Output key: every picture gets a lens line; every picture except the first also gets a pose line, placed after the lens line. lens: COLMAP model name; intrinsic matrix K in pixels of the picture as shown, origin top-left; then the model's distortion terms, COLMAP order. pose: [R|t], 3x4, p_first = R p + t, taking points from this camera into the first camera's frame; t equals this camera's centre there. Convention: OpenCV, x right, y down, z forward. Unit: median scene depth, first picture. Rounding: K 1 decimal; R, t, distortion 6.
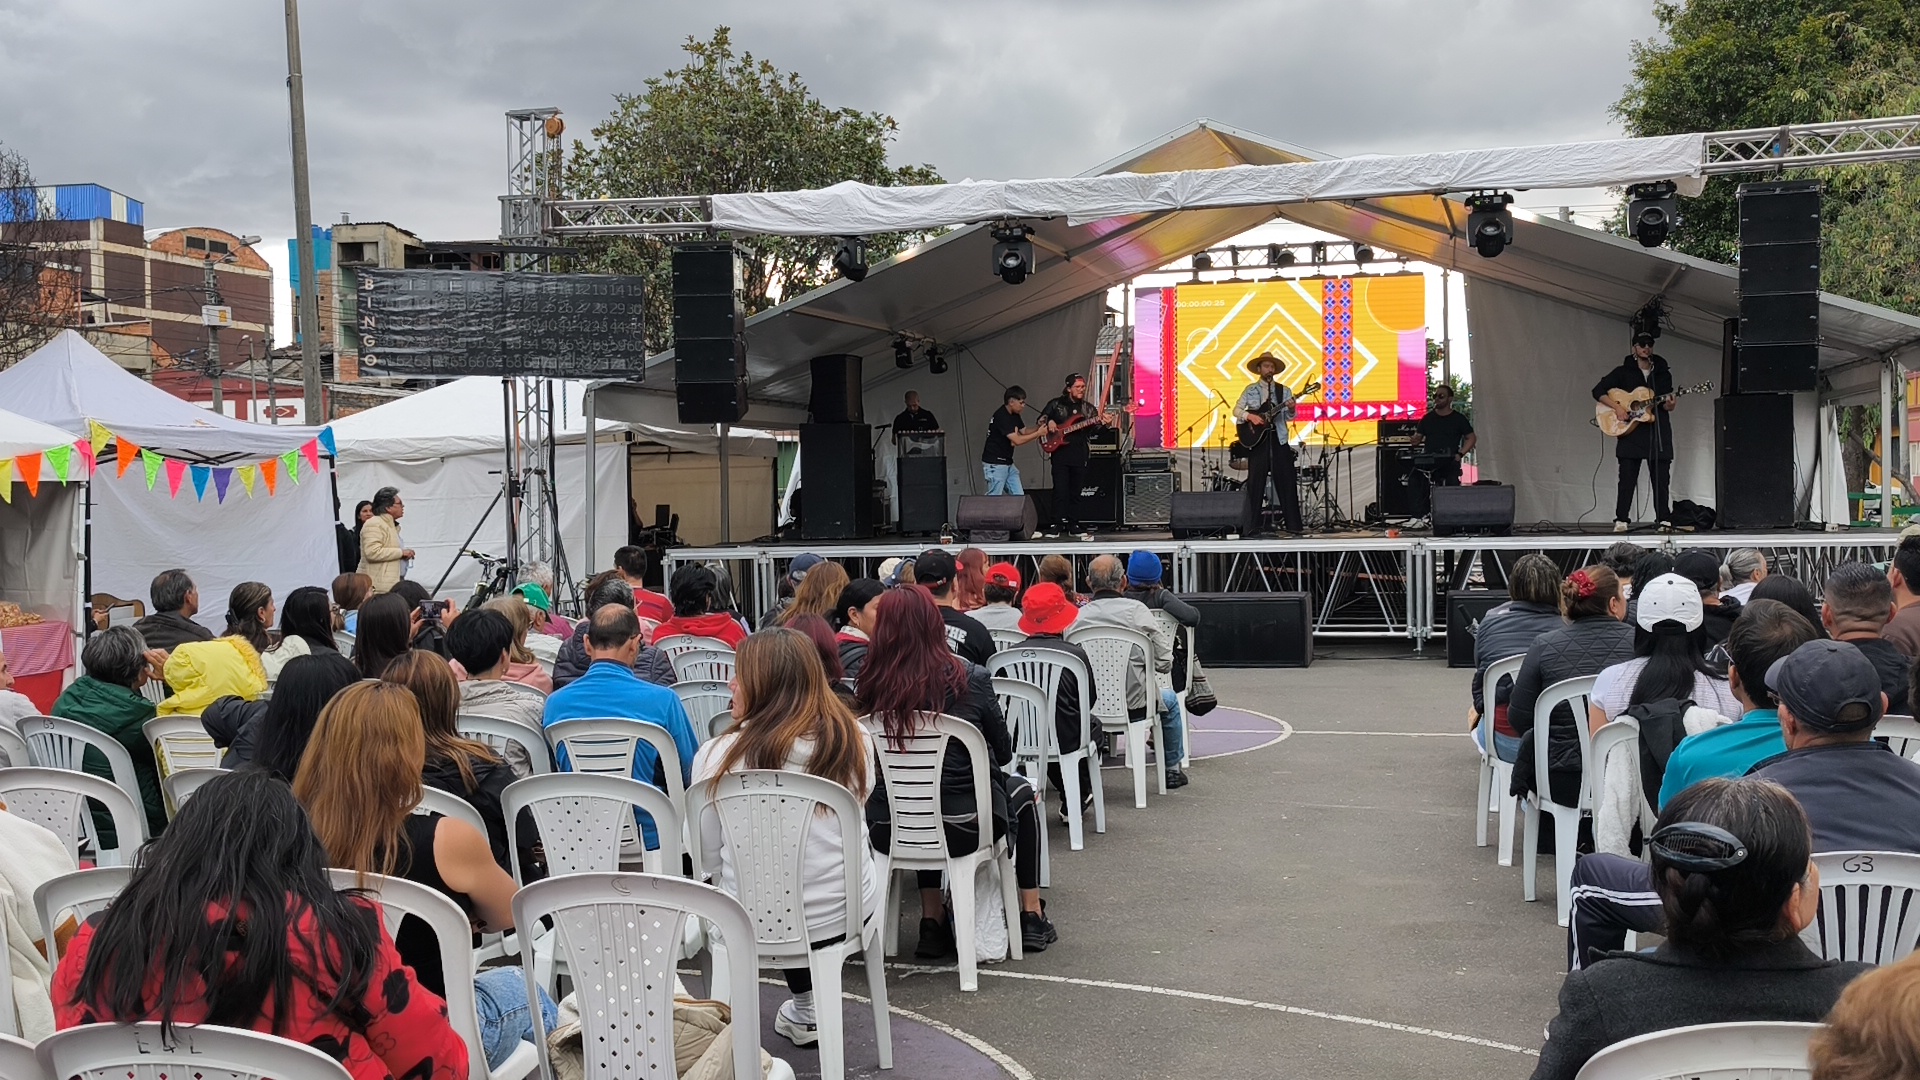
lens RADIAL K [[1807.7, 0, 965.4], [0, 1807.7, 539.6], [0, 0, 1]] dist [0.128751, -0.370291]
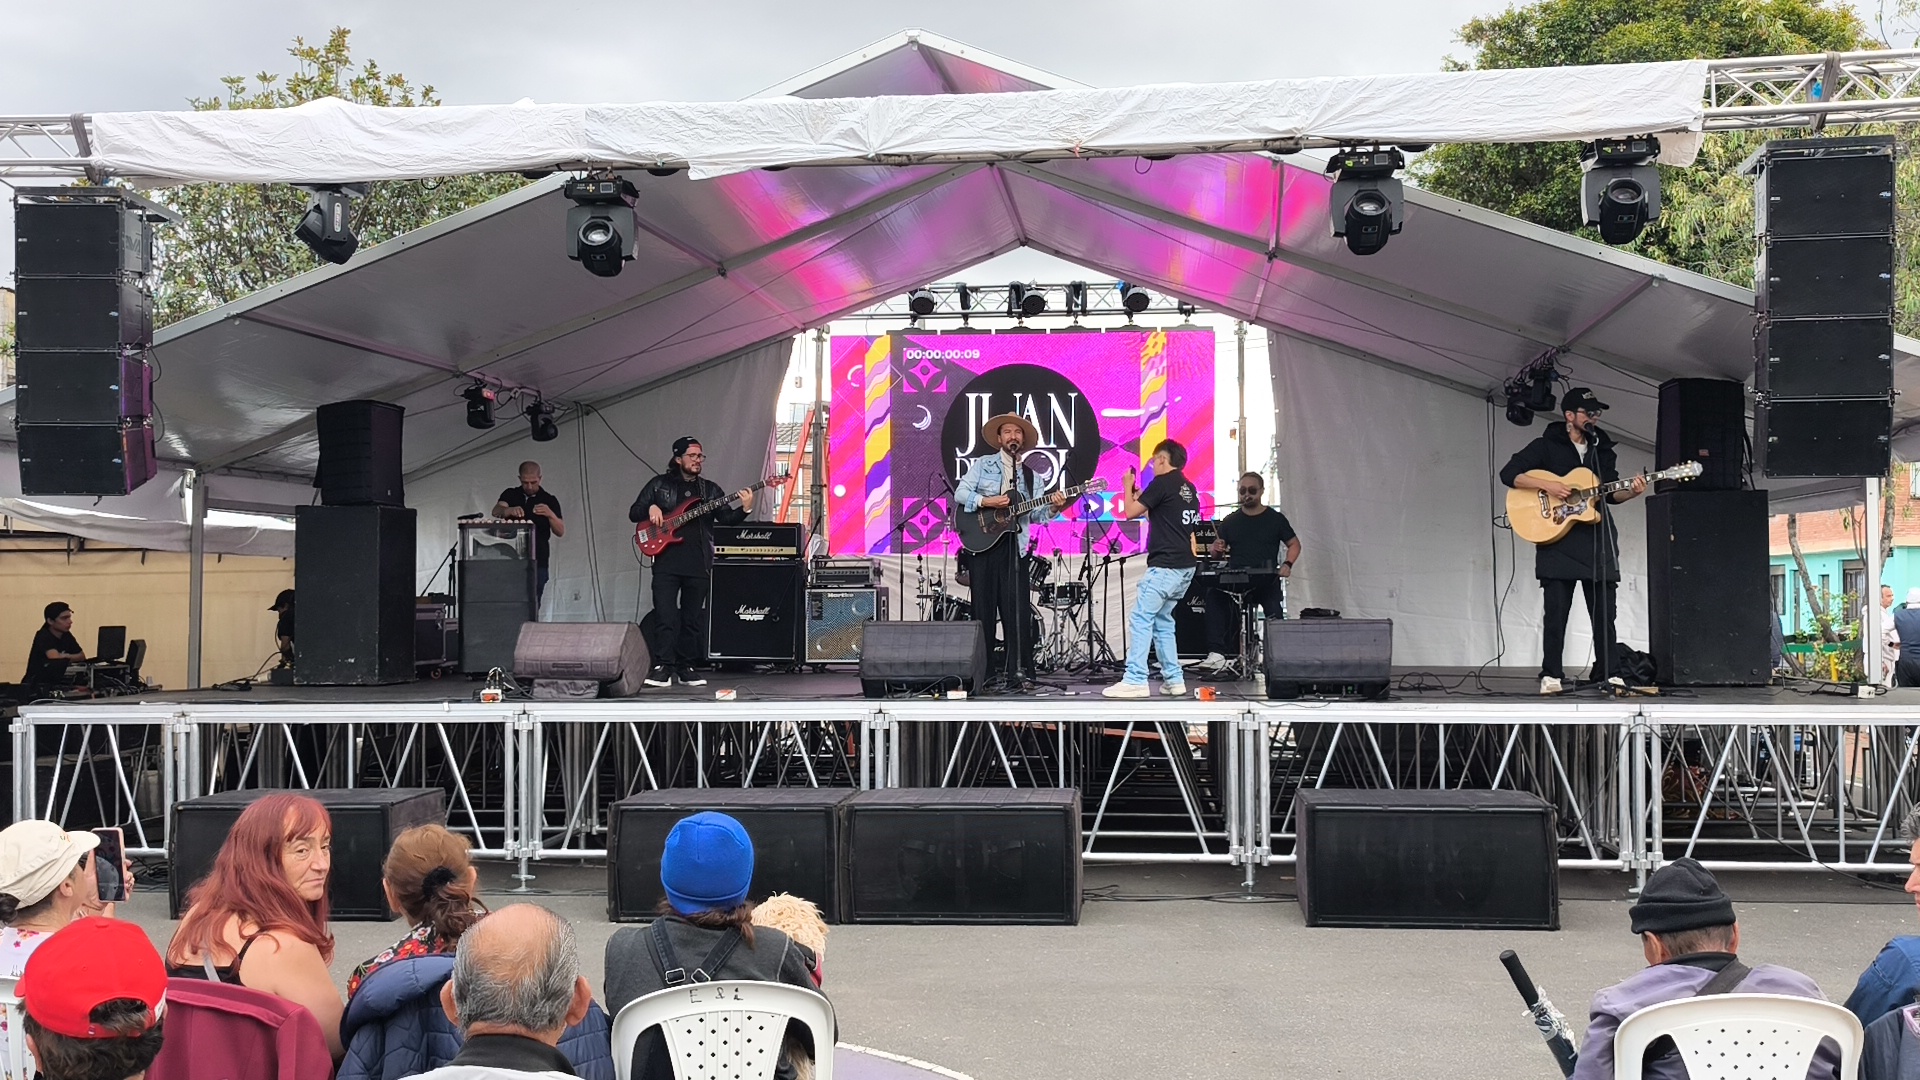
lens RADIAL K [[1807.7, 0, 965.4], [0, 1807.7, 539.6], [0, 0, 1]] dist [0.128751, -0.370291]
pose [[0.989279, 0.018753, 0.144829, 0.058689], [-0.009776, 0.998000, -0.062450, -0.015847], [-0.145711, 0.060364, 0.987484, 0.376459]]
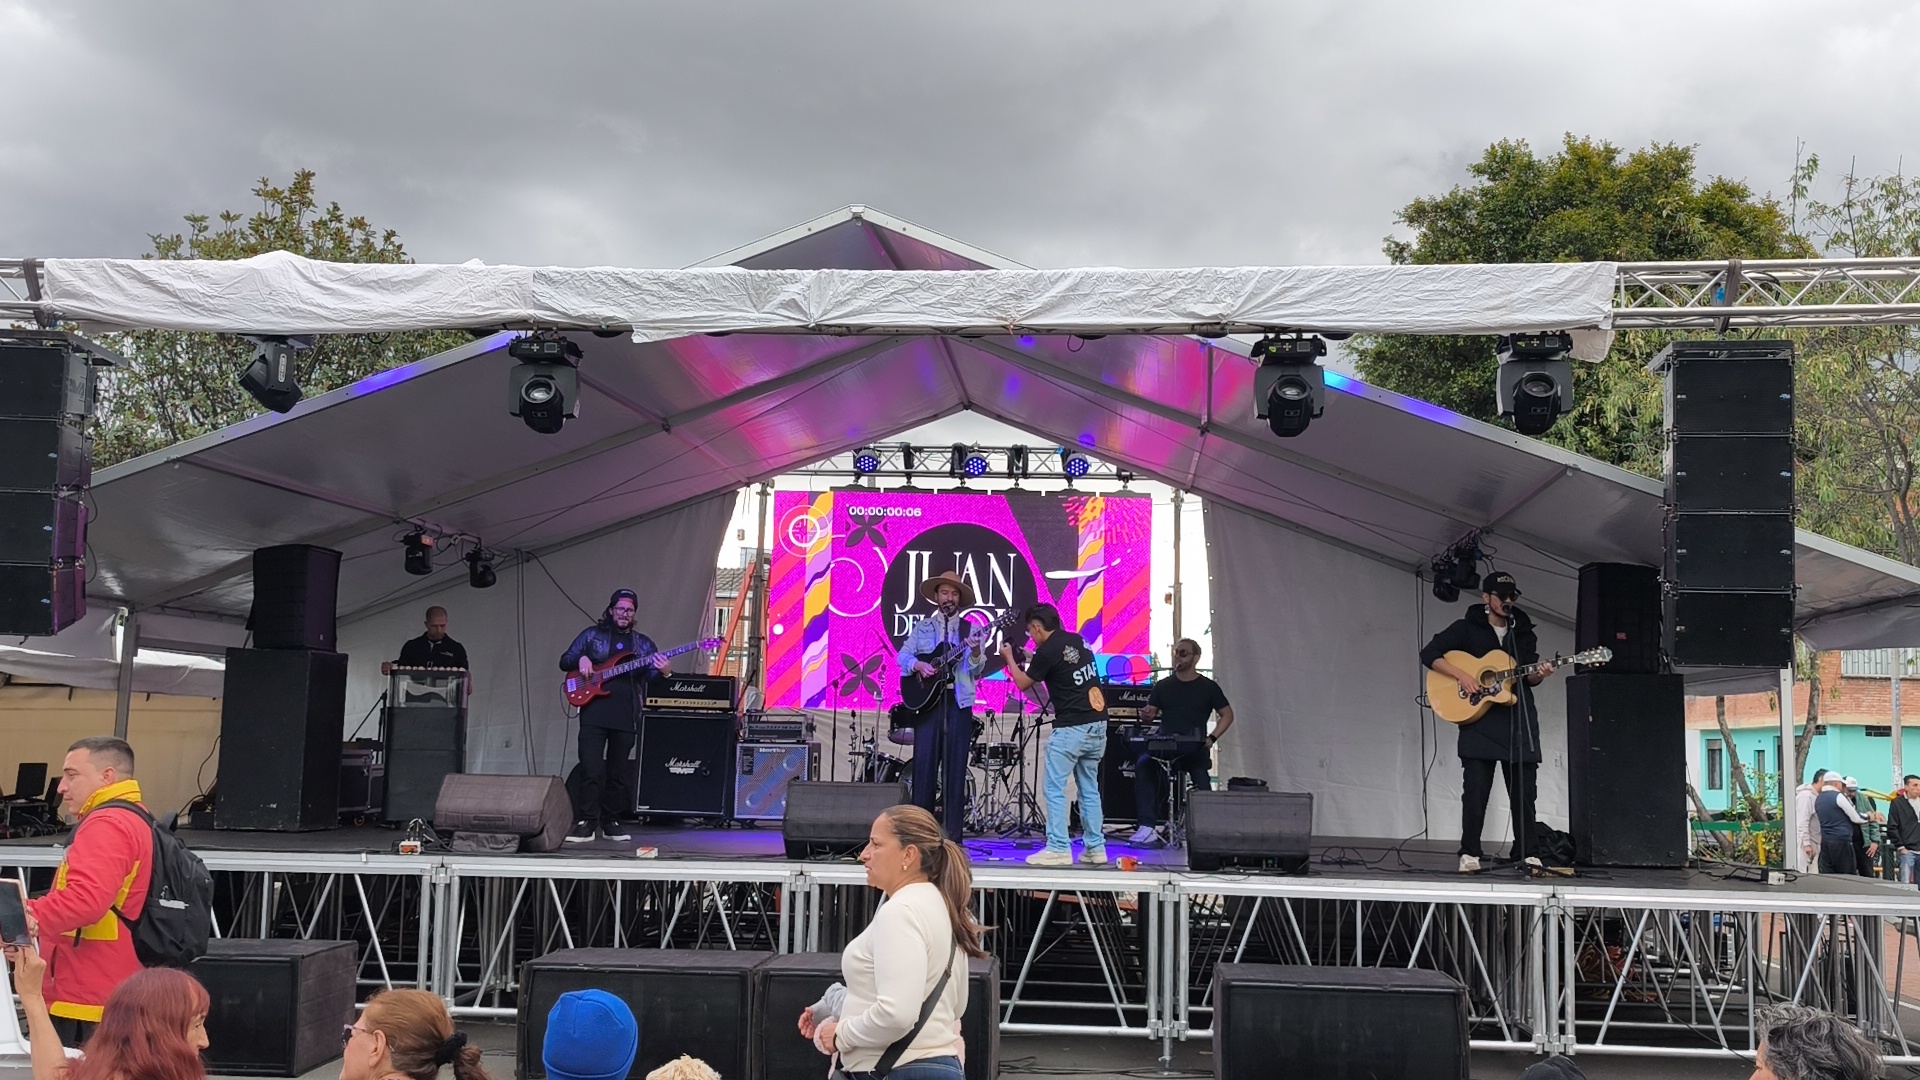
lens RADIAL K [[1807.7, 0, 965.4], [0, 1807.7, 539.6], [0, 0, 1]] dist [0.128751, -0.370291]
pose [[0.983959, 0.060016, 0.167998, 0.064582], [-0.035672, 0.988884, -0.144346, -0.020551], [-0.174794, 0.136037, 0.975162, 0.367241]]
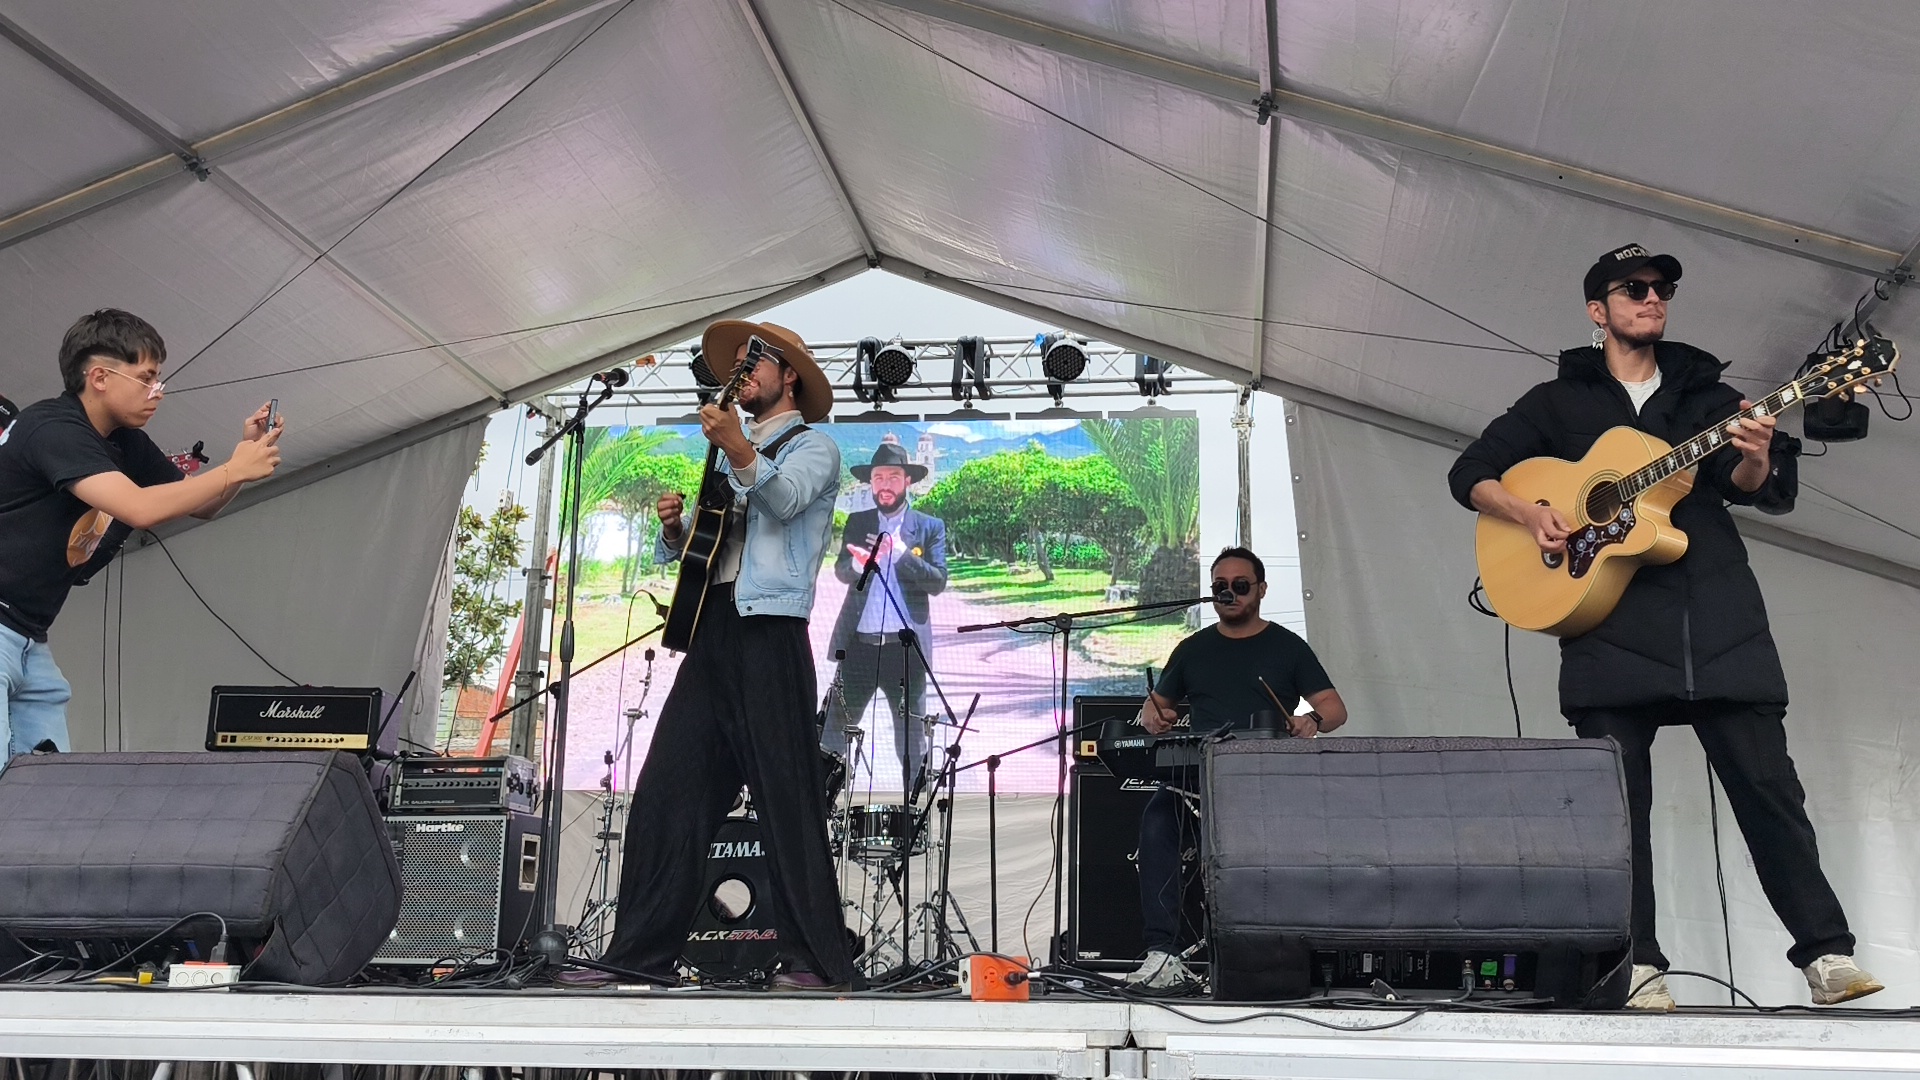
lens RADIAL K [[1816.4, 0, 964.6], [0, 1816.4, 528.3], [0, 0, 1]] dist [0.111613, -0.332532]
pose [[0.993281, 0.058148, 0.100058, 0.202620], [-0.029442, 0.963124, -0.267441, 0.002212], [-0.111919, 0.262698, 0.958365, 0.780899]]
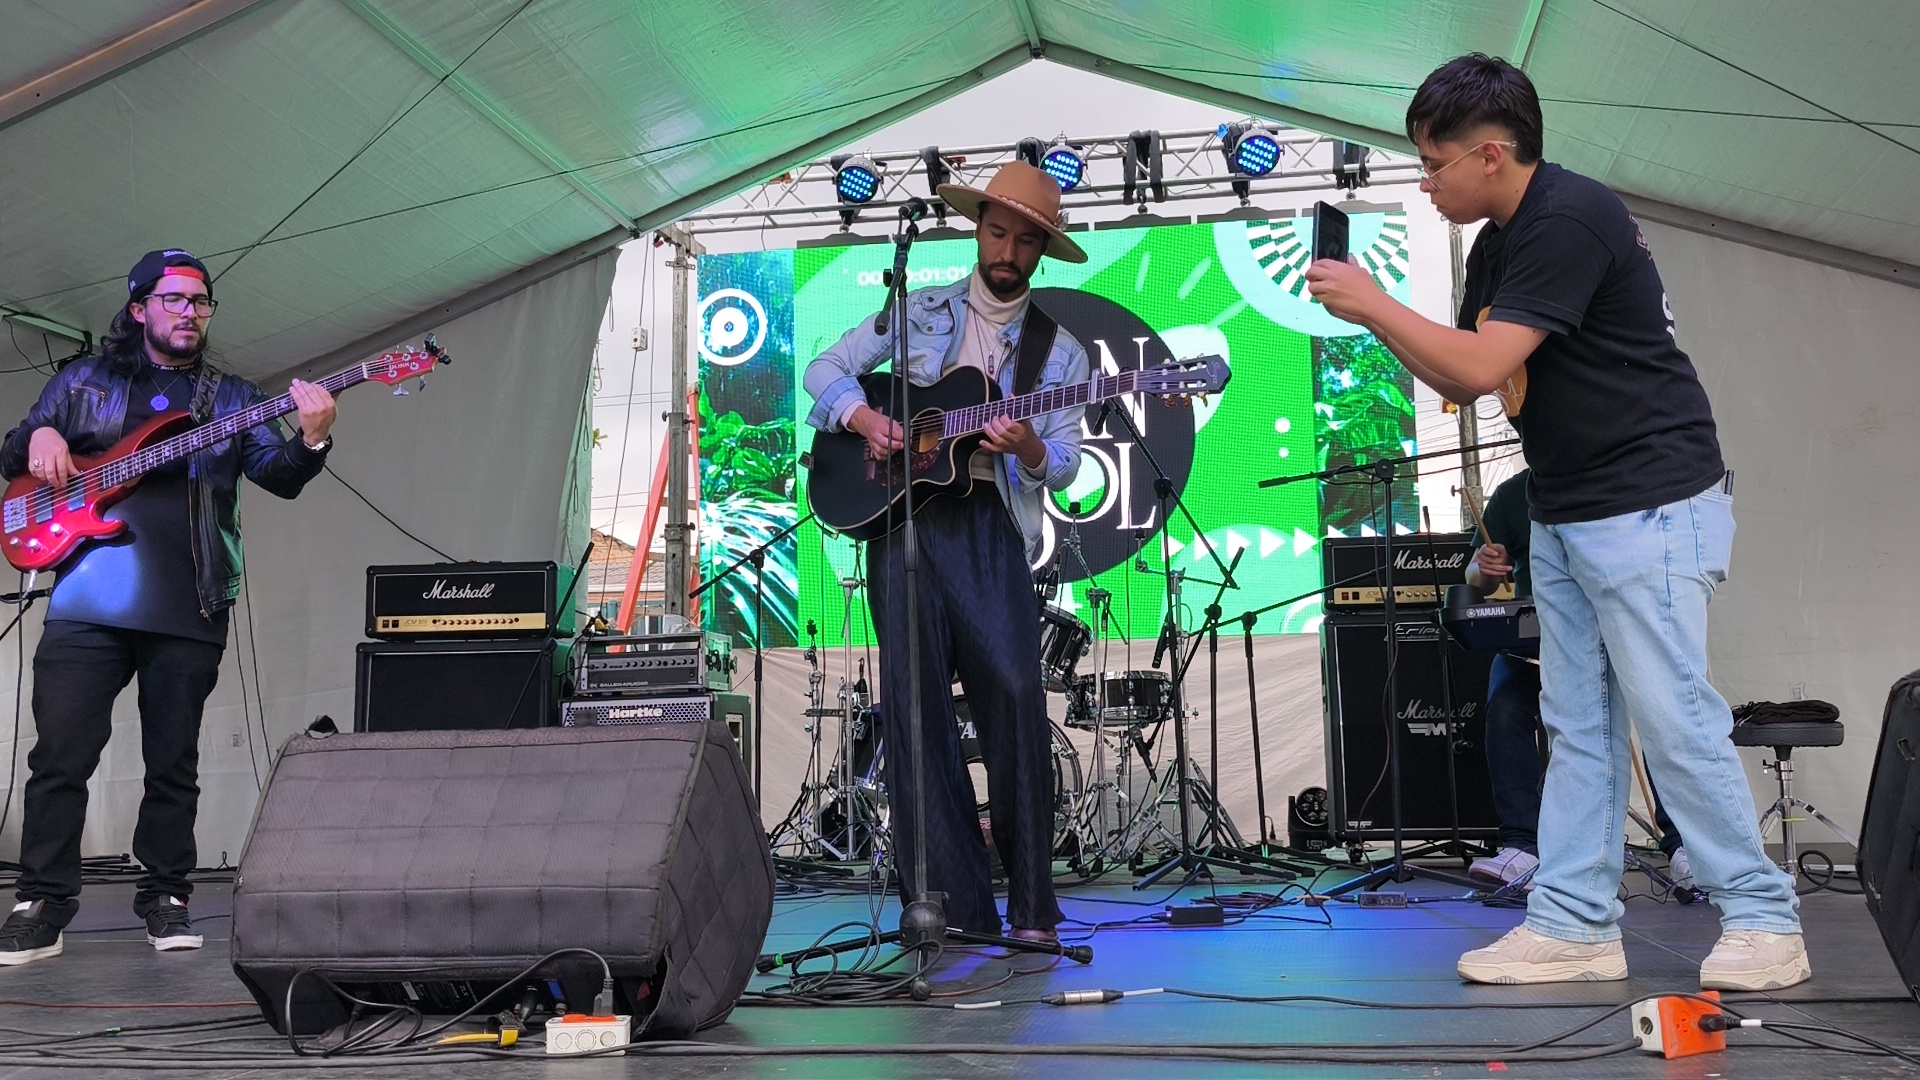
lens RADIAL K [[1818.7, 0, 958.9], [0, 1818.7, 539.2], [0, 0, 1]] dist [0.125758, -0.386361]
pose [[0.996657, 0.004061, 0.081597, 0.163046], [0.008612, 0.987978, -0.154356, -0.017878], [-0.081243, 0.154542, 0.984640, 0.831540]]
